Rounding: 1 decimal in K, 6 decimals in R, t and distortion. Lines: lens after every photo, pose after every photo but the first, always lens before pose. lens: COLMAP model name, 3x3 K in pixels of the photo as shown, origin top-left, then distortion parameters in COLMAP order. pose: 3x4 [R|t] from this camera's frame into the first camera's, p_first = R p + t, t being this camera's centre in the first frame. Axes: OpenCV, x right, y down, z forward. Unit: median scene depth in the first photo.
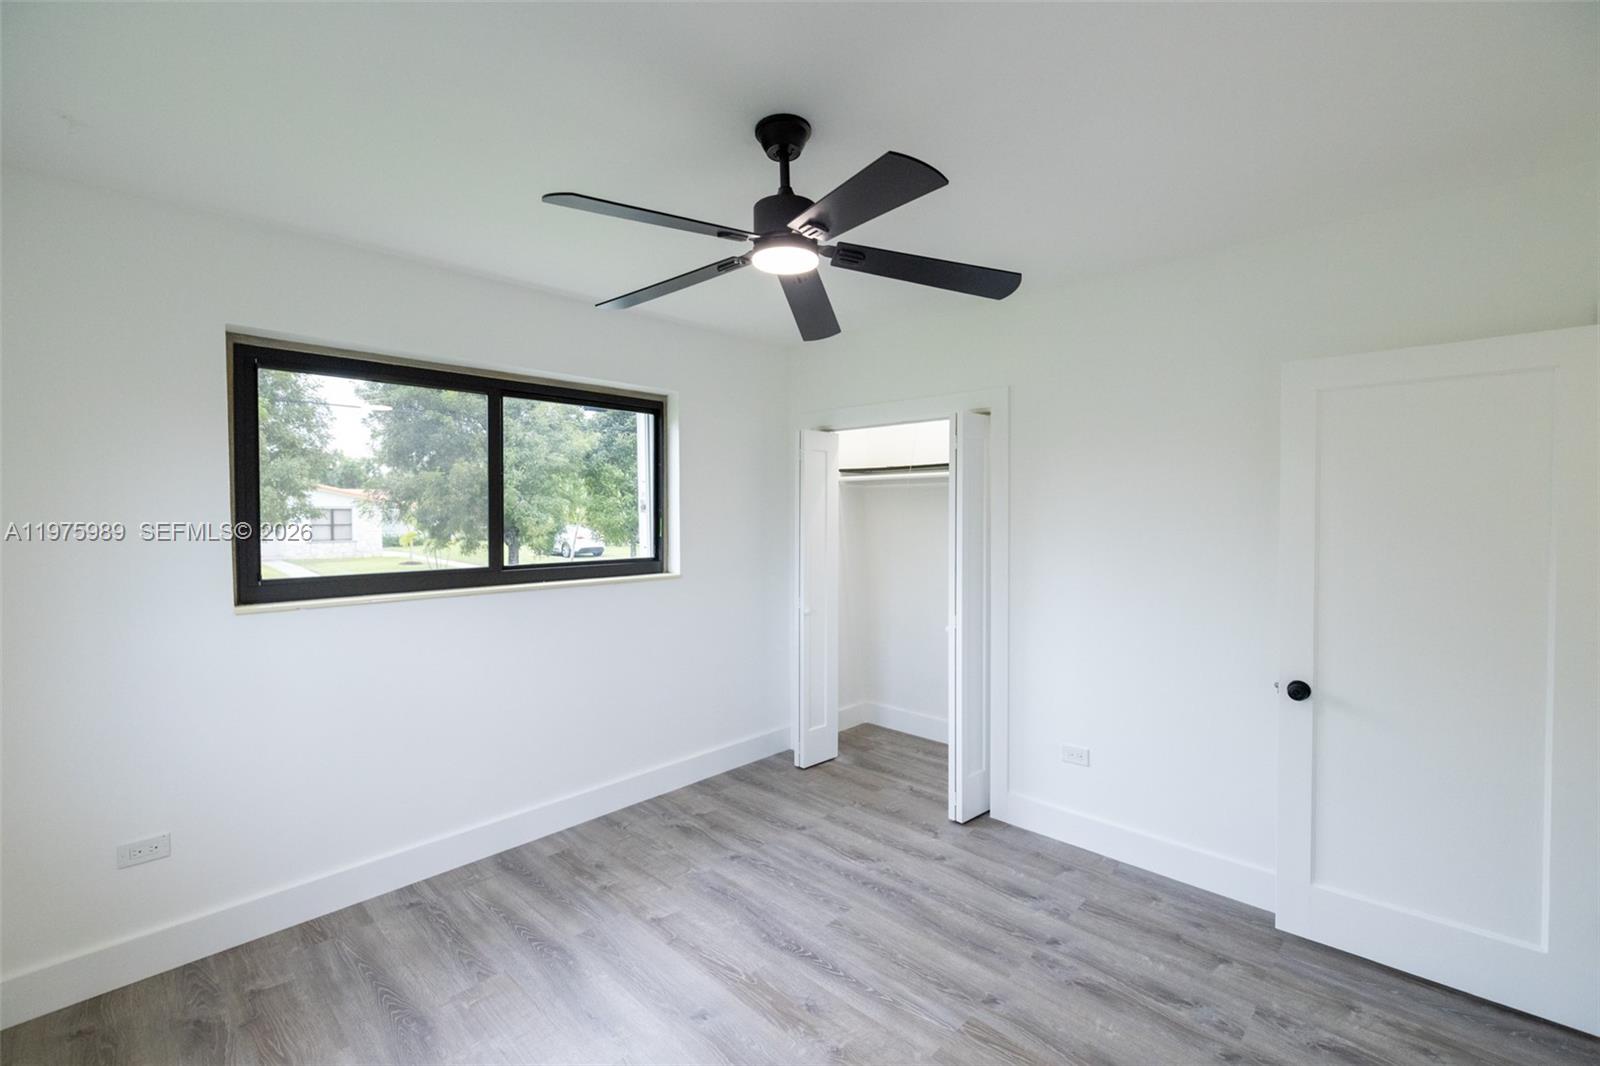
lens RADIAL K [[701.6, 0, 791.8], [0, 701.6, 530.7], [0, 0, 1]] dist [0.002337, -0.000338]
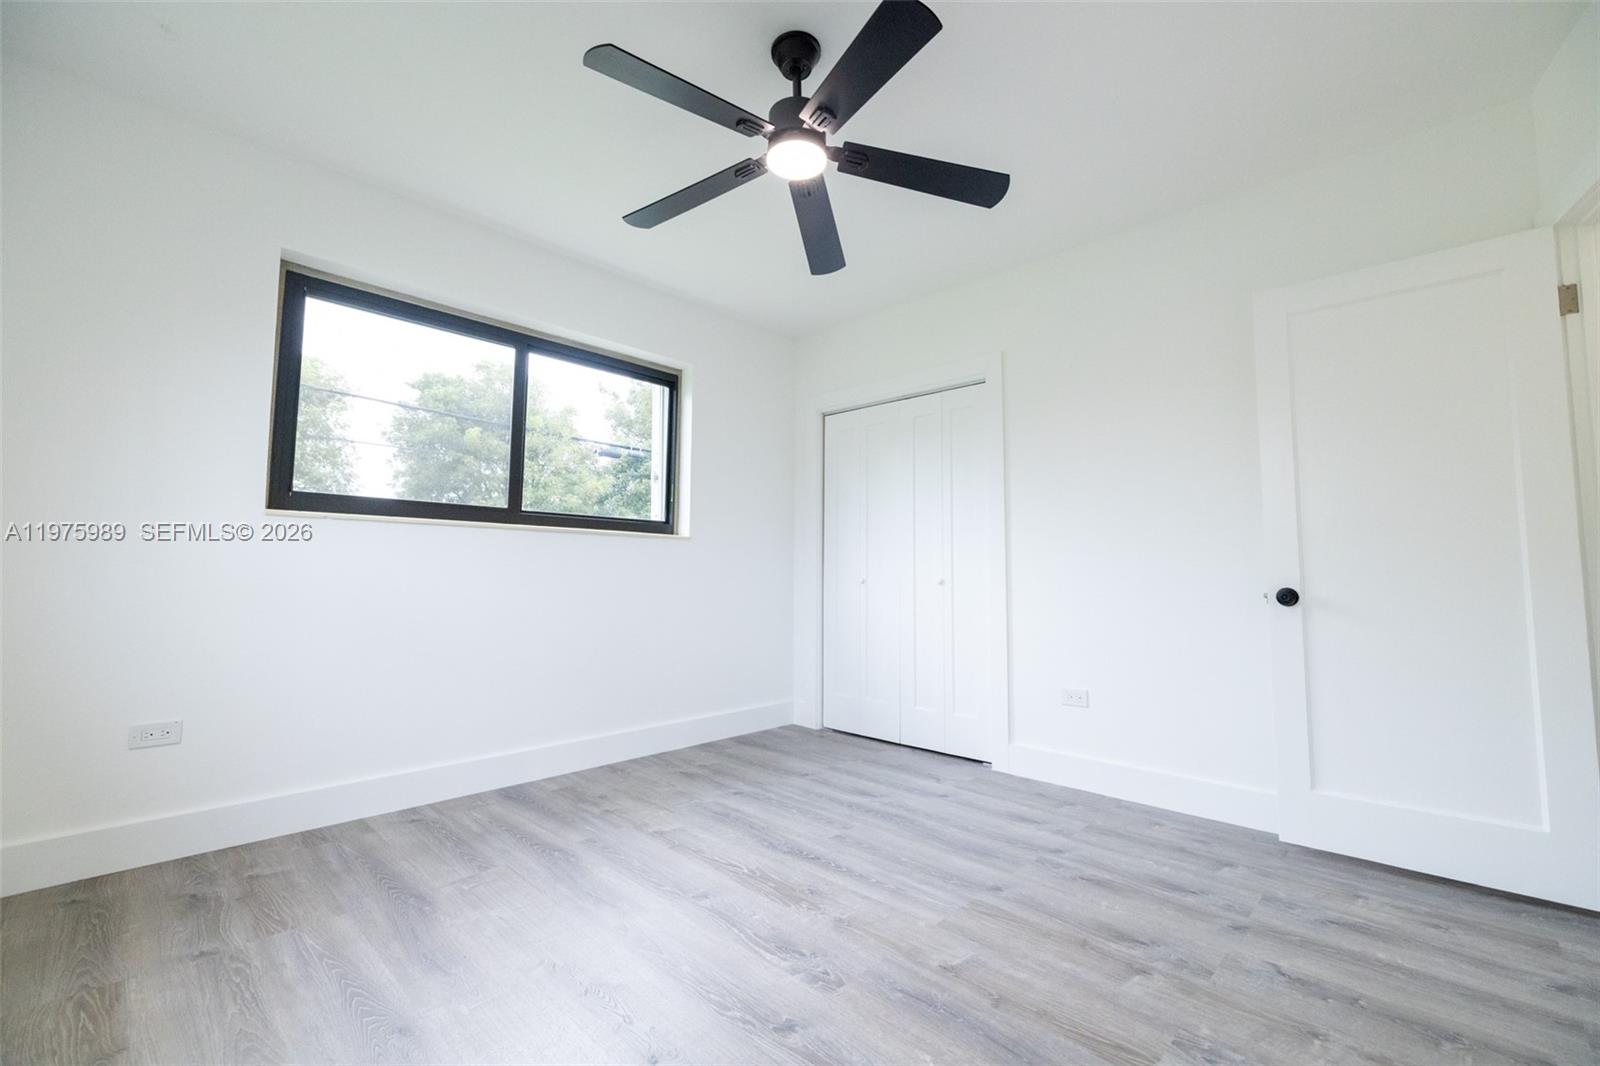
lens RADIAL K [[682.4, 0, 796.2], [0, 682.4, 526.1], [0, 0, 1]] dist [0.002059, 0.000029]
pose [[0.999939, 0.011086, 0.000245, -0.002818], [-0.011001, 0.994561, -0.103569, 0.223649], [-0.001392, 0.103560, 0.994622, -0.010036]]
